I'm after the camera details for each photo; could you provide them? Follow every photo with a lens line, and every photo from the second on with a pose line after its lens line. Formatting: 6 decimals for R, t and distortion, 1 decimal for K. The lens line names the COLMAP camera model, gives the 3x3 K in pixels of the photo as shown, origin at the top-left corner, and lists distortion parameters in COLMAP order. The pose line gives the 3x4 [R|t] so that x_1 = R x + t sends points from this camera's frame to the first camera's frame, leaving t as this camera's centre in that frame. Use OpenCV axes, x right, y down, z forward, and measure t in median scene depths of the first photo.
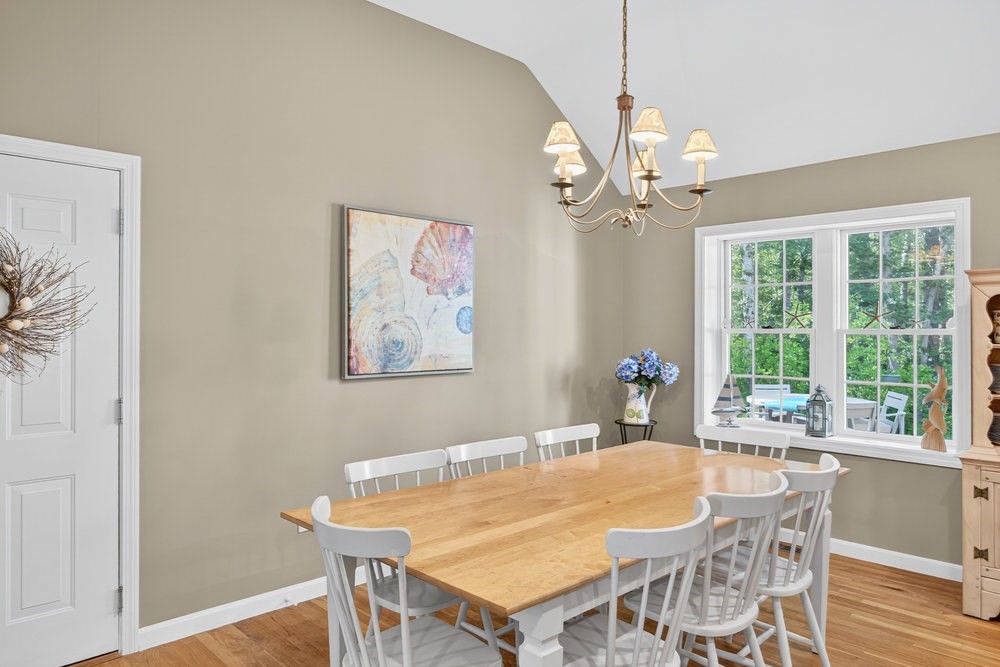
lens RADIAL K [[676.6, 0, 505.4], [0, 676.6, 328.8], [0, 0, 1]] dist [-0.009135, 0.001442]
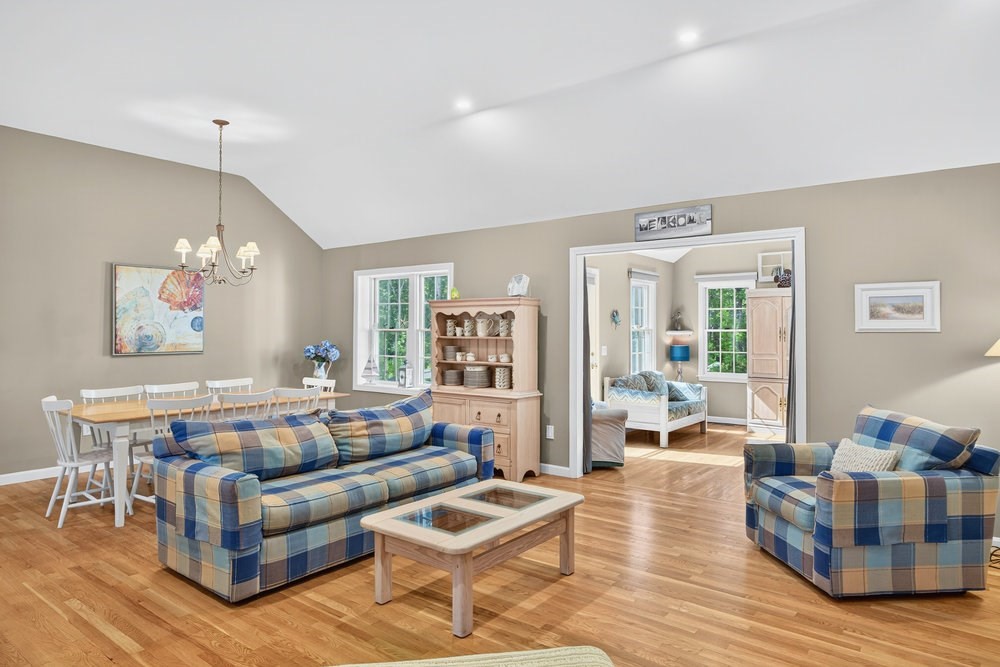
lens RADIAL K [[610.7, 0, 512.6], [0, 610.7, 326.5], [0, 0, 1]] dist [-0.014842, -0.000857]
pose [[0.991471, -0.000016, 0.130325, 0.619687], [0.000907, 0.999977, -0.006776, 0.005383], [-0.130322, 0.006837, 0.991448, -0.788295]]
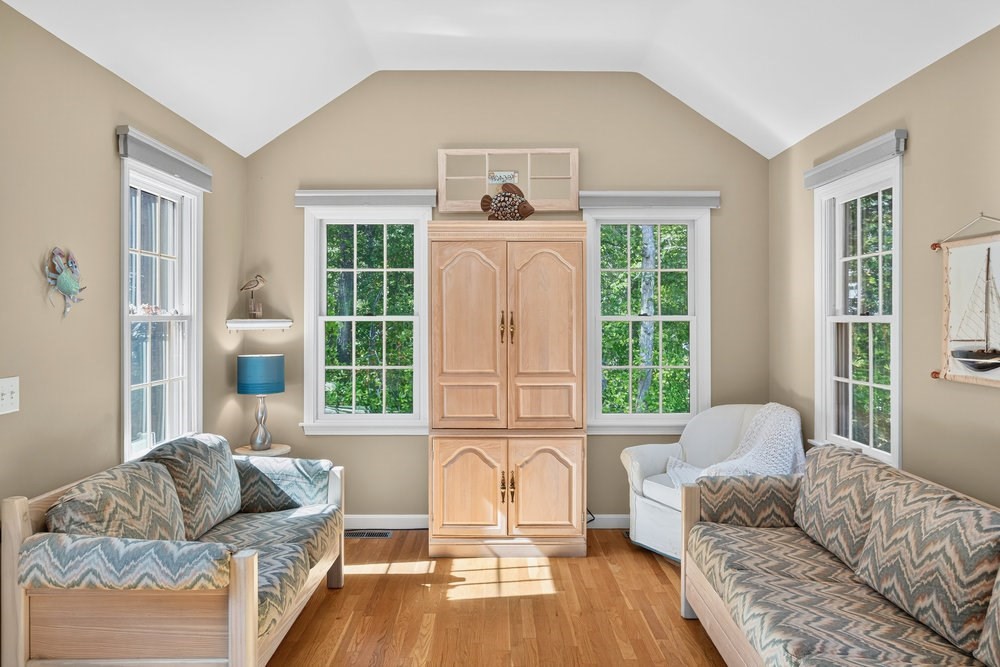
lens RADIAL K [[610.7, 0, 492.5], [0, 610.7, 323.6], [0, 0, 1]] dist [-0.014842, -0.000857]
pose [[0.705224, -0.011356, 0.708893, 1.150702], [0.002491, 0.999905, 0.013539, 0.000746], [-0.708980, -0.007783, 0.705186, 0.544811]]
